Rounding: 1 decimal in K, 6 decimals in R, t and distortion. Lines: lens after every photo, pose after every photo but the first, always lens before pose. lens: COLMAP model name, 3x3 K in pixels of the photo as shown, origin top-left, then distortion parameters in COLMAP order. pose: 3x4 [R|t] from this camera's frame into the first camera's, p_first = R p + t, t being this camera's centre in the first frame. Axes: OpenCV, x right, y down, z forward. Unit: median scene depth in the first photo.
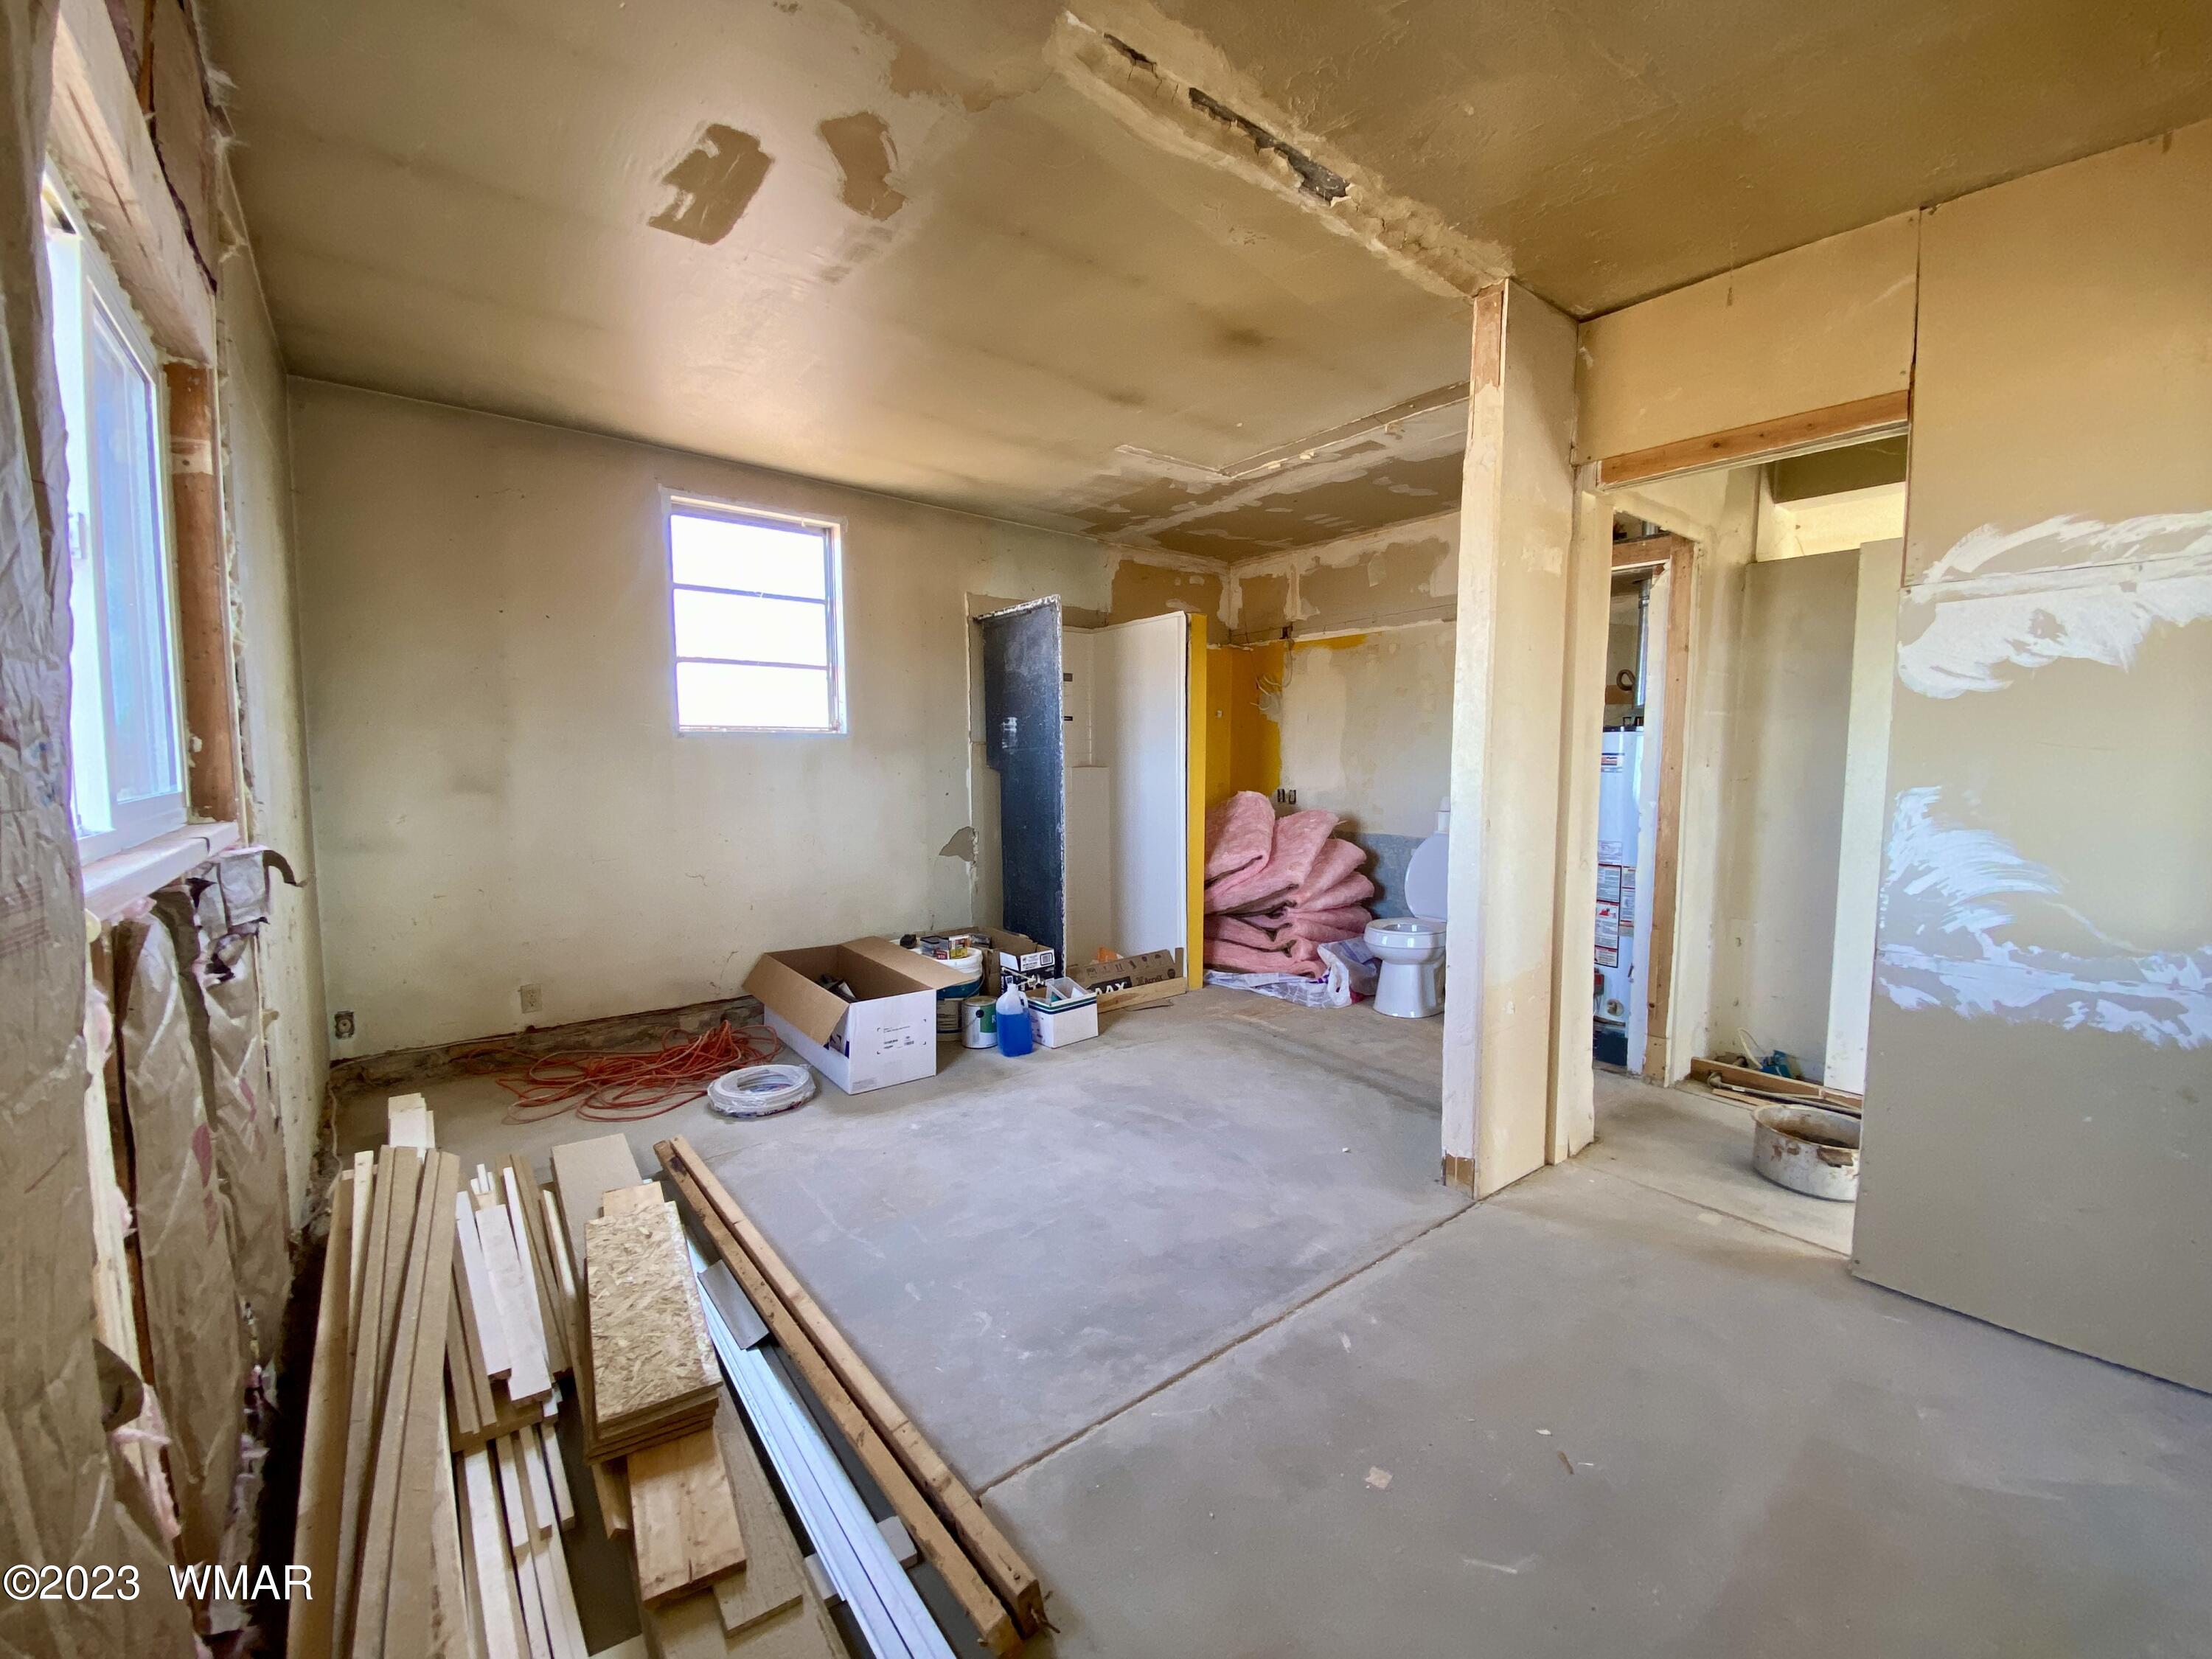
lens RADIAL K [[887.8, 0, 1096.5], [0, 887.8, 831.9], [0, 0, 1]] dist [0.005546, -0.011275]
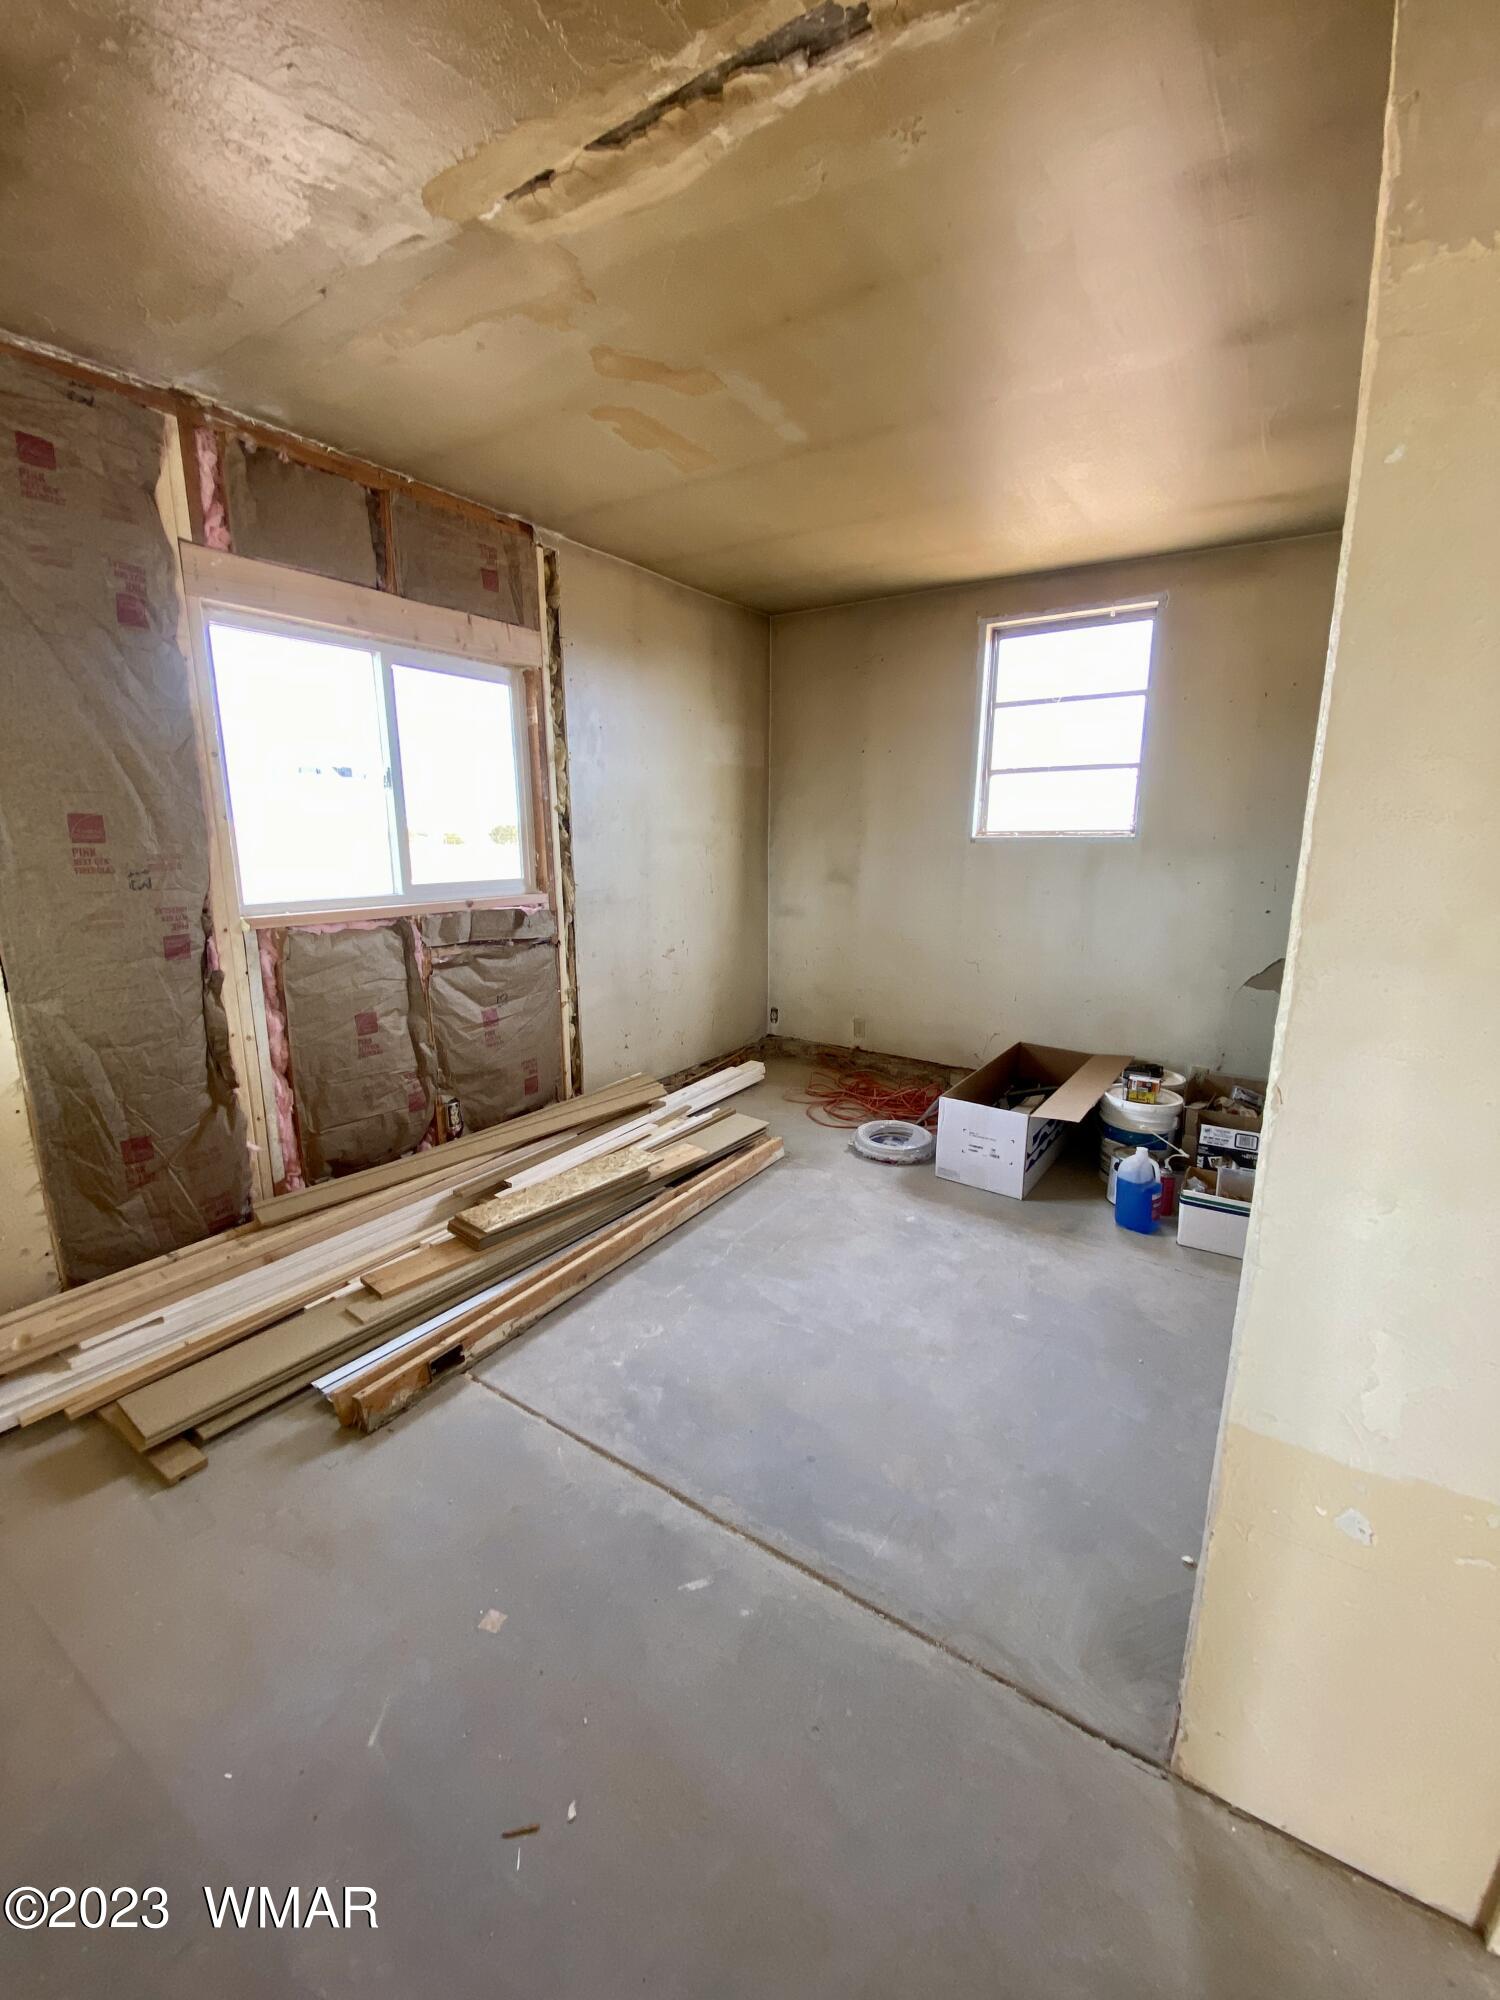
lens RADIAL K [[802.7, 0, 758.2], [0, 802.7, 996.7], [0, 0, 1]] dist [0.005546, -0.011275]
pose [[0.320031, 0.193315, -0.927475, 0.556971], [-0.086998, 0.980821, 0.174415, -0.080234], [0.943404, 0.024871, 0.330711, 0.476708]]
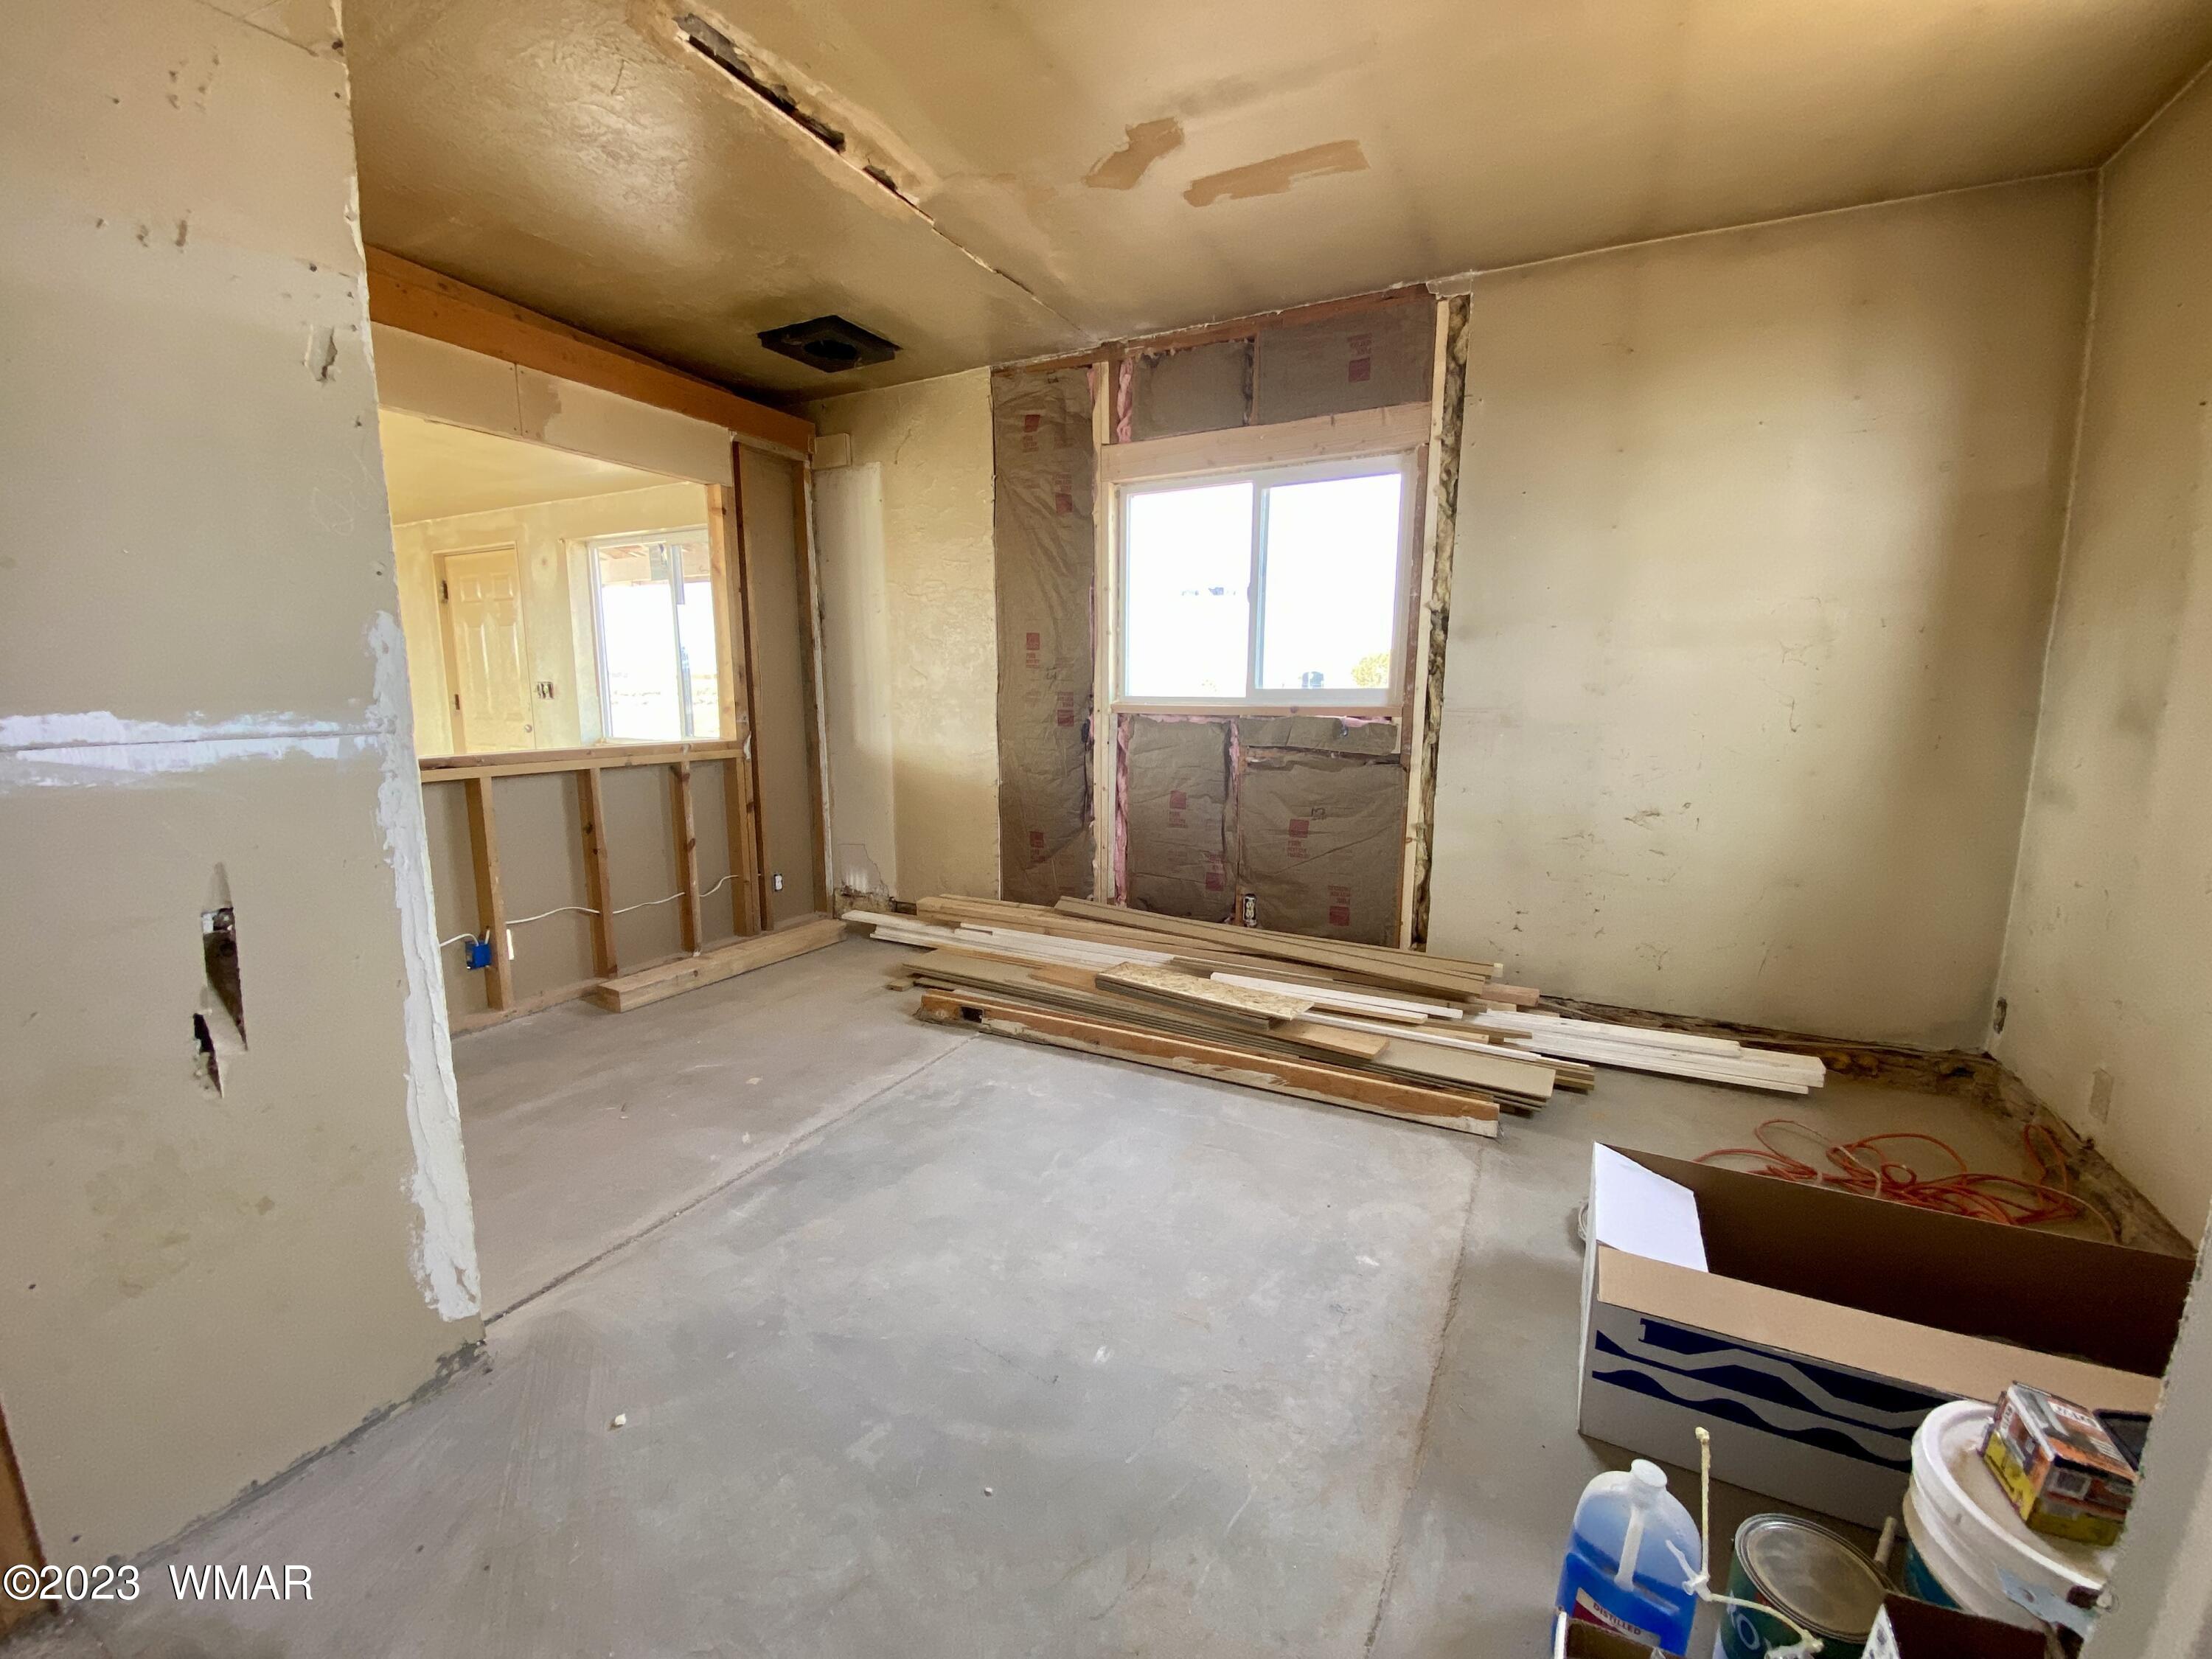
lens RADIAL K [[887.8, 0, 1107.7], [0, 887.8, 830.3], [0, 0, 1]] dist [0.005546, -0.011275]
pose [[-0.905684, 0.065889, -0.418802, 0.192600], [-0.042222, 0.968920, 0.243746, -0.100609], [0.421846, 0.238439, -0.874753, 1.337461]]
